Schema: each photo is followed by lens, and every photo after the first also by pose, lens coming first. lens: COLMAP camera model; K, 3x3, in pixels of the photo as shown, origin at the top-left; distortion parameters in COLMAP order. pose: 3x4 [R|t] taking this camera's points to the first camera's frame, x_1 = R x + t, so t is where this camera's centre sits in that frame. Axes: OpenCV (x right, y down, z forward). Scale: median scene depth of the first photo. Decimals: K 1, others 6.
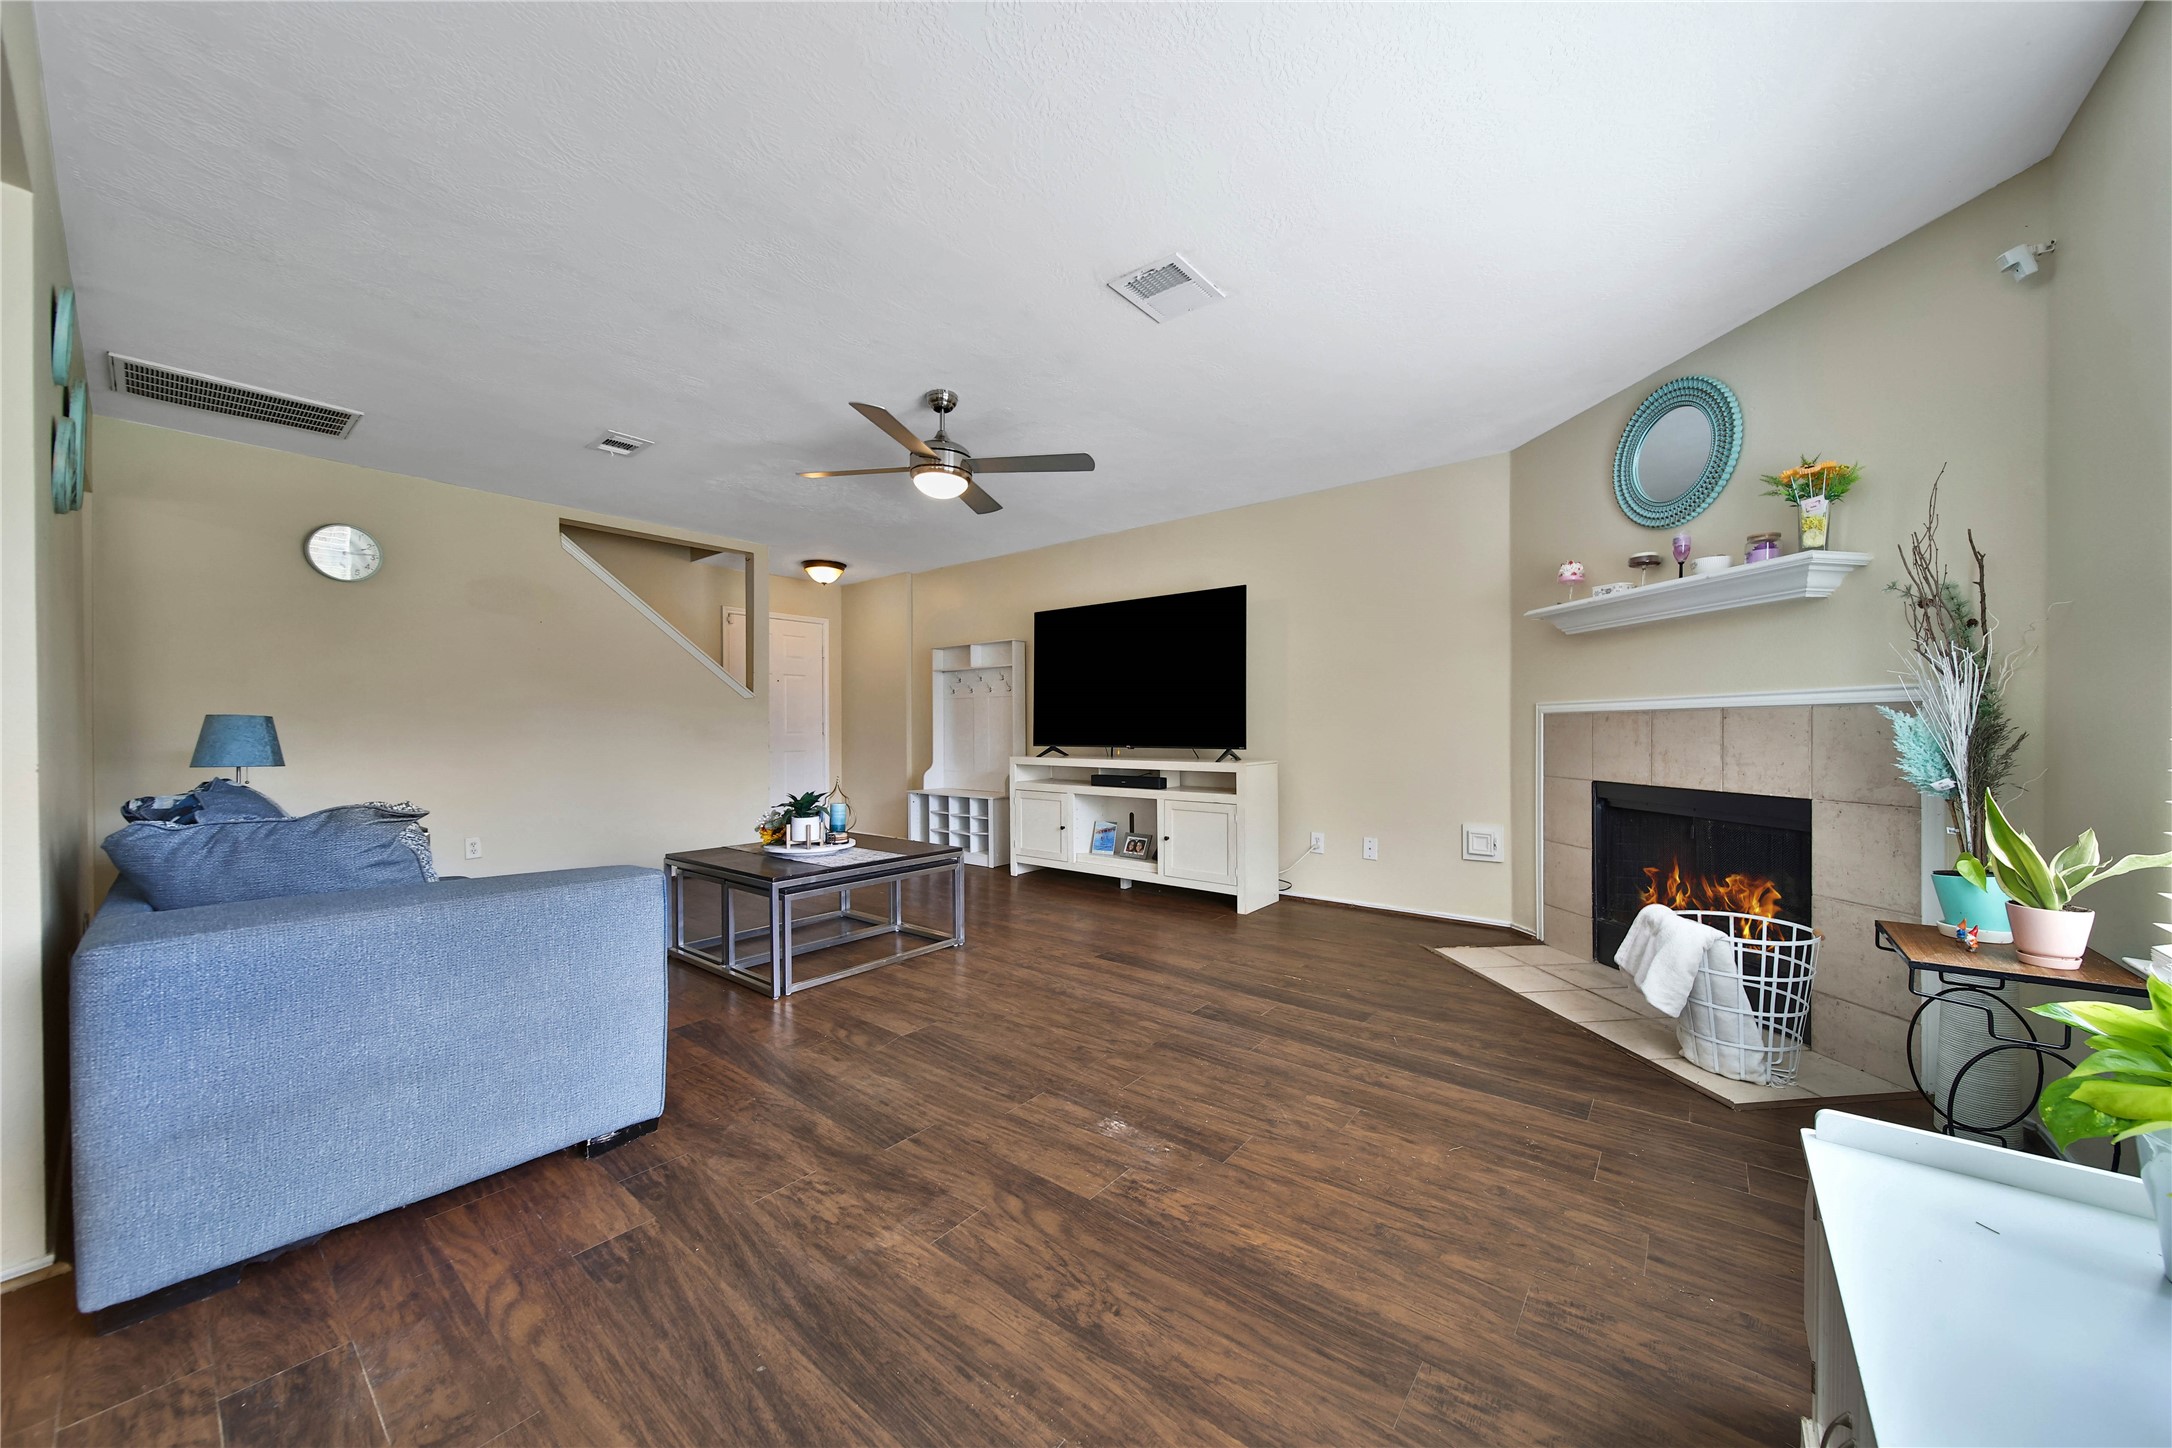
lens RADIAL K [[769.7, 0, 1082.4], [0, 769.7, 733.5], [0, 0, 1]] dist [-0.000797, 0.000037]
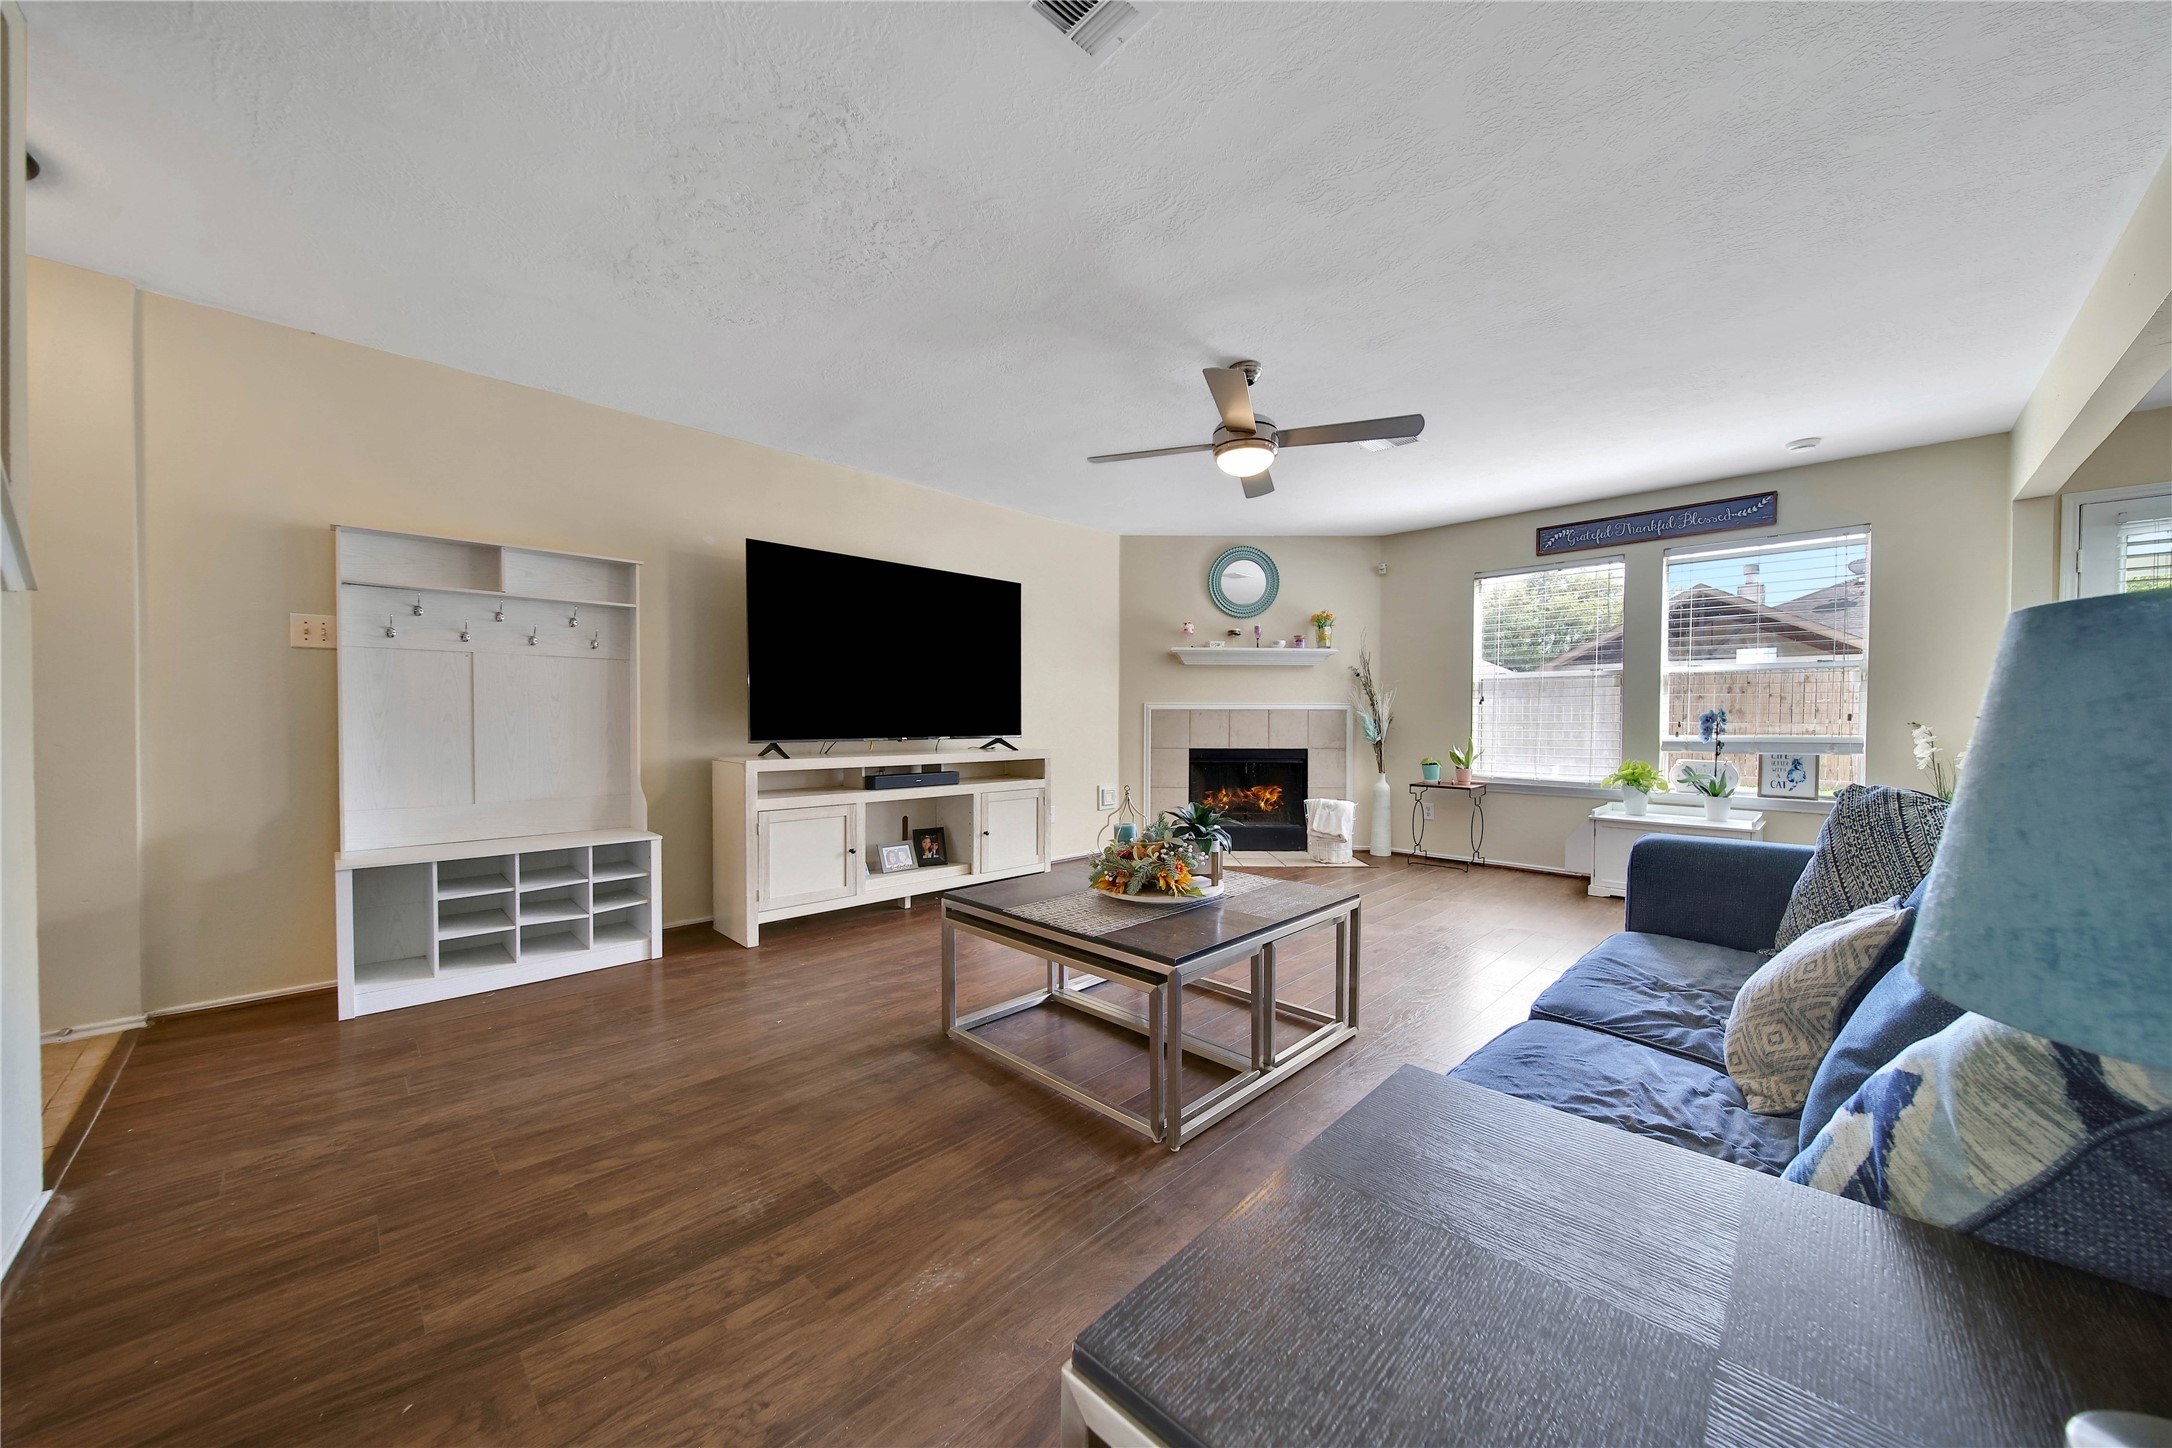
lens RADIAL K [[769.7, 0, 1082.4], [0, 769.7, 733.5], [0, 0, 1]] dist [-0.000797, 0.000037]
pose [[0.107837, -0.015850, 0.994042, -1.670457], [0.004261, 0.999871, 0.015481, -0.002439], [-0.994159, 0.002567, 0.107890, 1.583134]]
